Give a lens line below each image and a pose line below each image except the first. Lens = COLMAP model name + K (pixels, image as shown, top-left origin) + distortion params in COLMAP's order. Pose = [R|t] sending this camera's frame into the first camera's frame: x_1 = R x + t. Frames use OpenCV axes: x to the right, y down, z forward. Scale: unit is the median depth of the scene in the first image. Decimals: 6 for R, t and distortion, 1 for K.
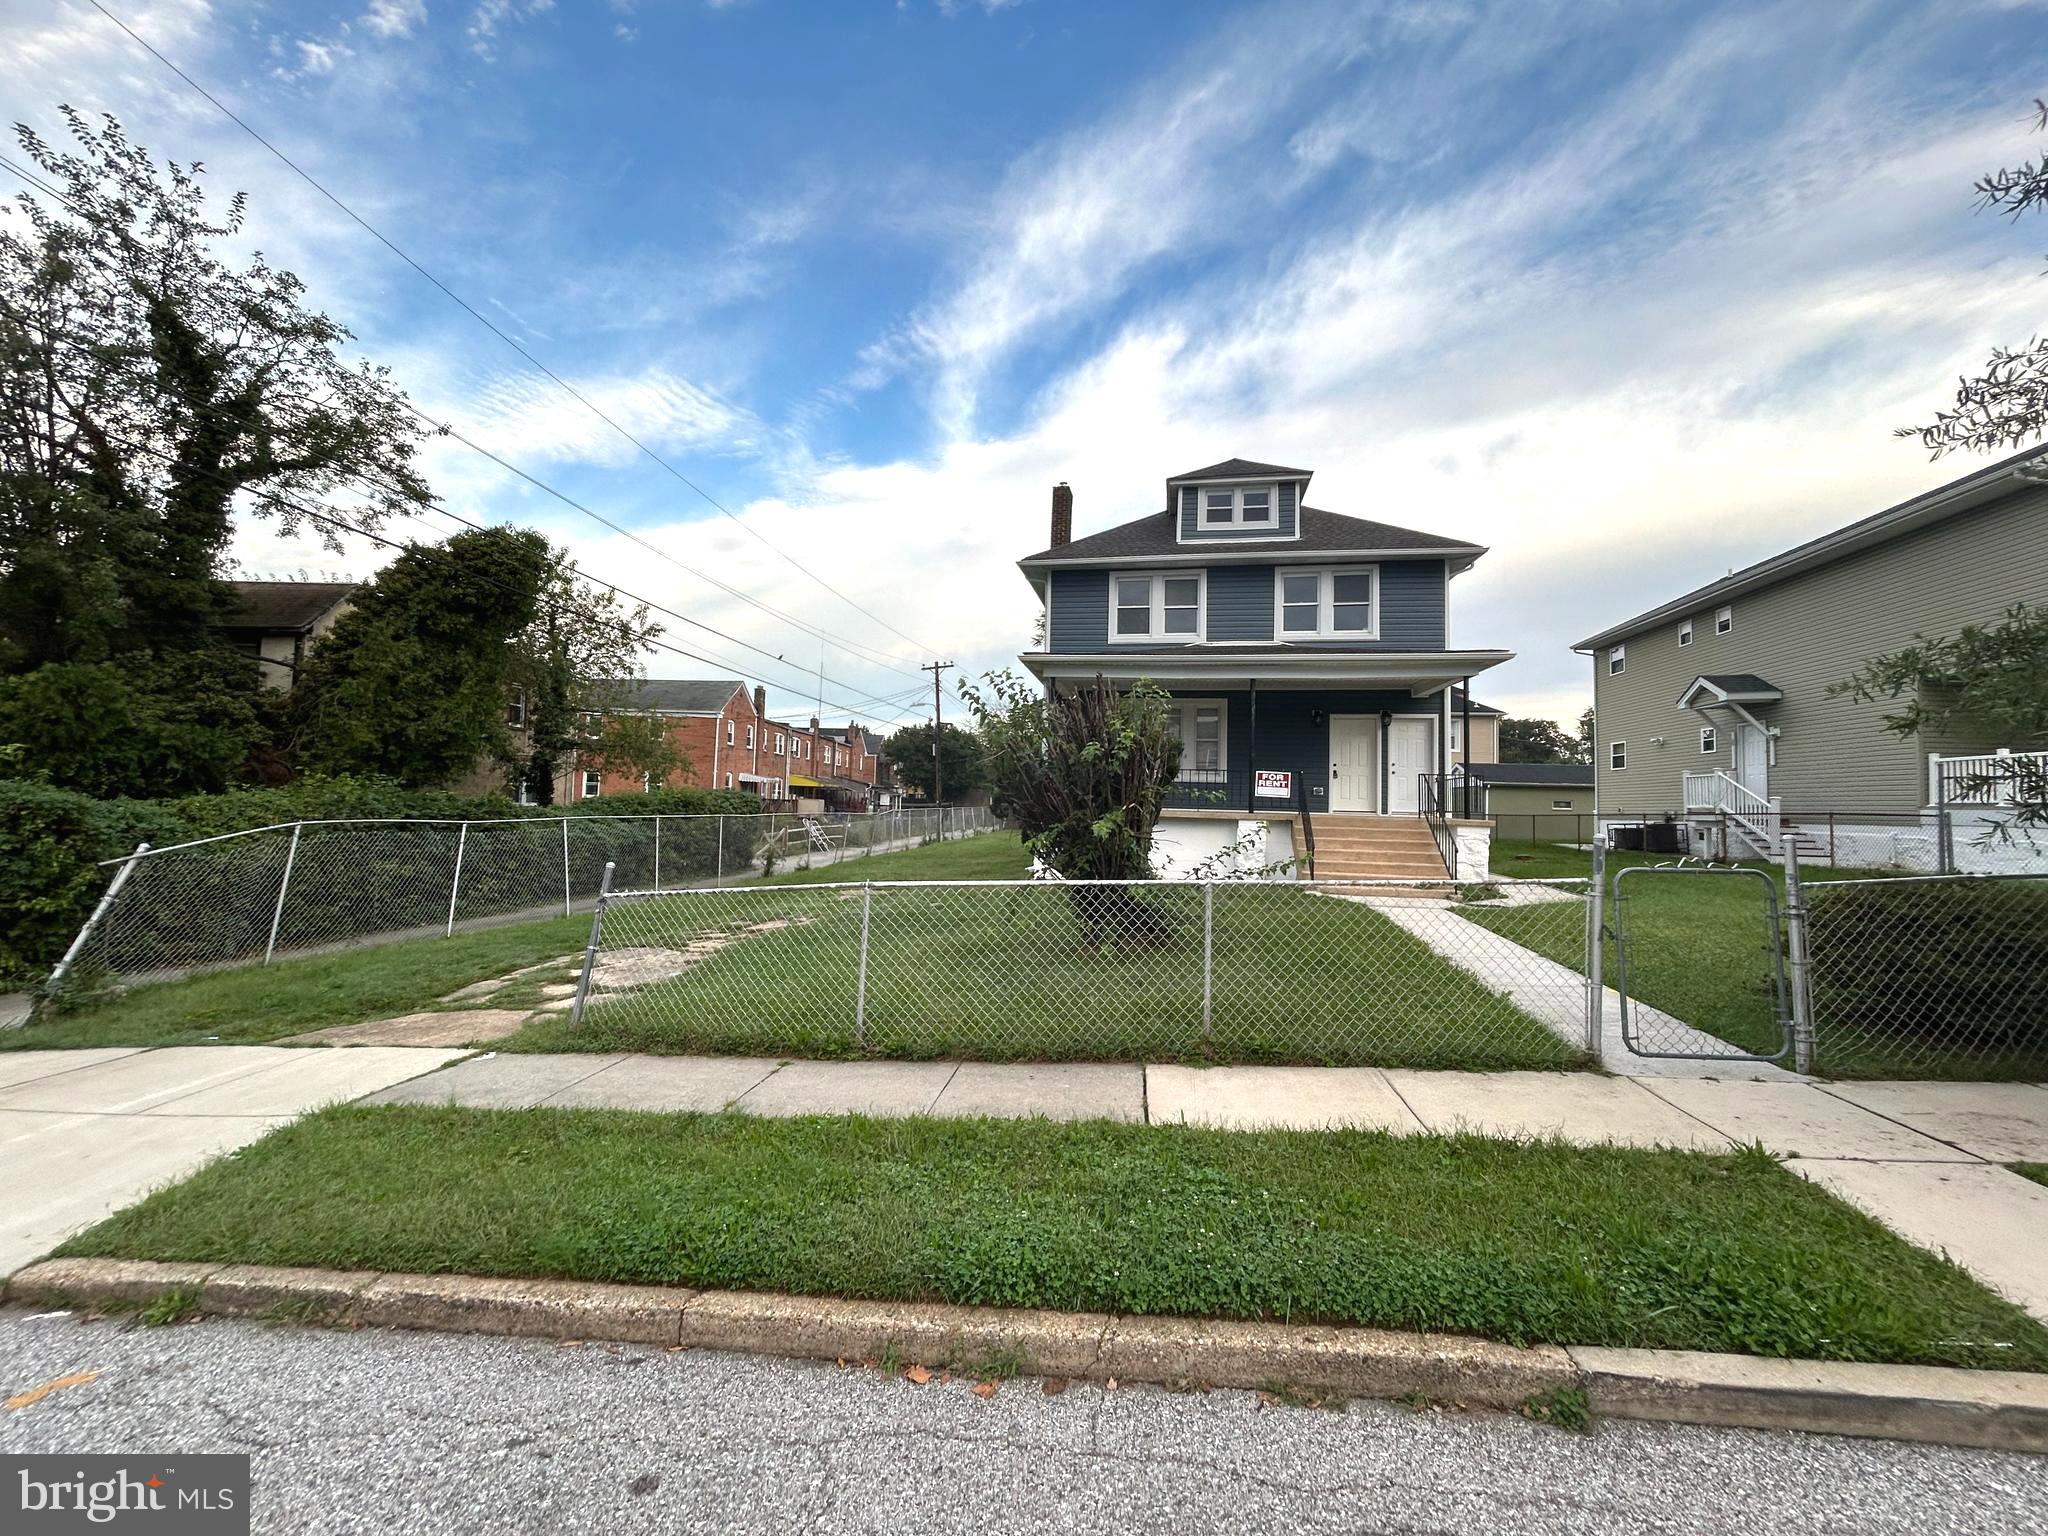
lens RADIAL K [[828.0, 0, 989.9], [0, 828.0, 760.3], [0, 0, 1]] dist [0.002085, 0.000409]
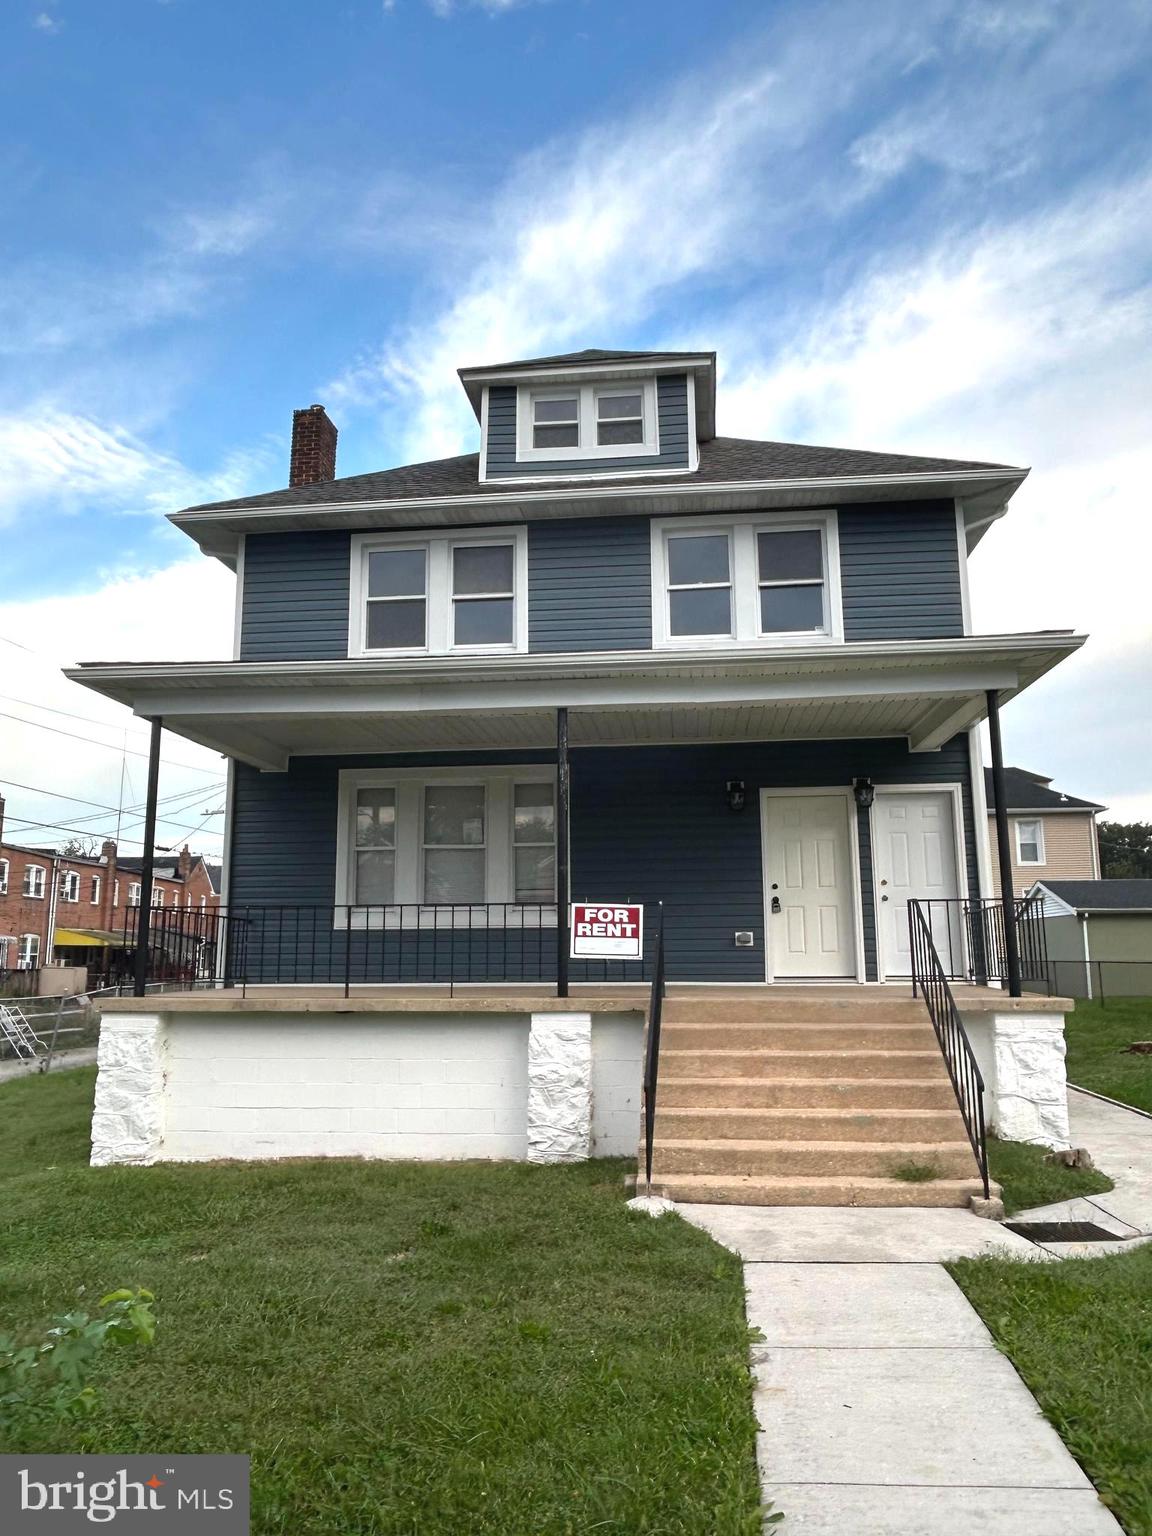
lens RADIAL K [[1058.0, 0, 580.5], [0, 1058.0, 763.2], [0, 0, 1]] dist [0.066722, -0.002810]
pose [[0.997477, -0.021411, 0.067683, 0.241045], [0.029656, 0.991932, -0.123255, 0.006854], [-0.064498, 0.124951, 0.990064, 0.329521]]
